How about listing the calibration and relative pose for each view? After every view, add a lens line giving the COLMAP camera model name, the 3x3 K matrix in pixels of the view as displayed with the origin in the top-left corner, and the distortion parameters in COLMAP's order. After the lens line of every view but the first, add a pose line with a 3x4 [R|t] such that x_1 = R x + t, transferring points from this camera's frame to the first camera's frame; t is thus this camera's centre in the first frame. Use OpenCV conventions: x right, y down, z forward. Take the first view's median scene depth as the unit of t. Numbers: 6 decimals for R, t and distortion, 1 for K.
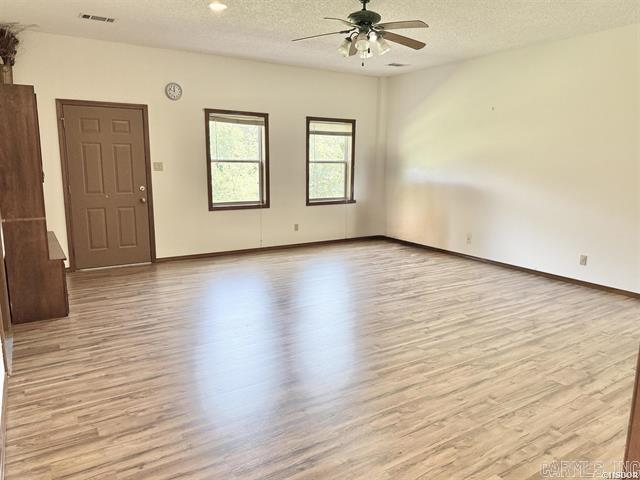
lens RADIAL K [[447.0, 0, 320.3], [0, 447.0, 242.9], [0, 0, 1]] dist [0.094999, -0.148139]
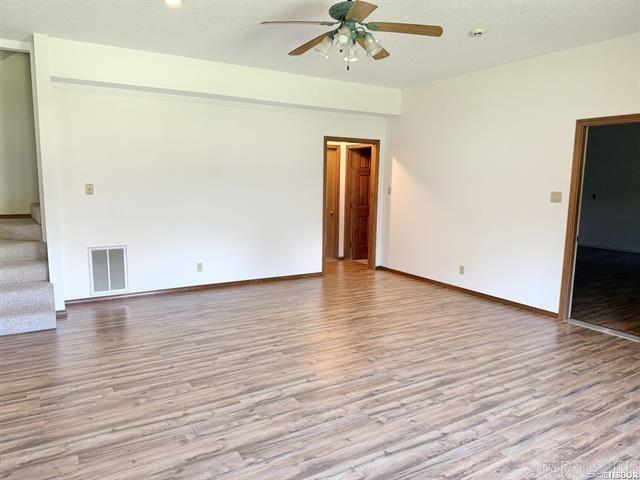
lens RADIAL K [[447.0, 0, 320.3], [0, 447.0, 242.9], [0, 0, 1]] dist [0.094999, -0.148139]
pose [[-0.999295, -0.028778, 0.024090, 0.111990], [-0.019722, 0.948780, 0.315323, -0.340183], [-0.031930, 0.314625, -0.948679, 1.802370]]
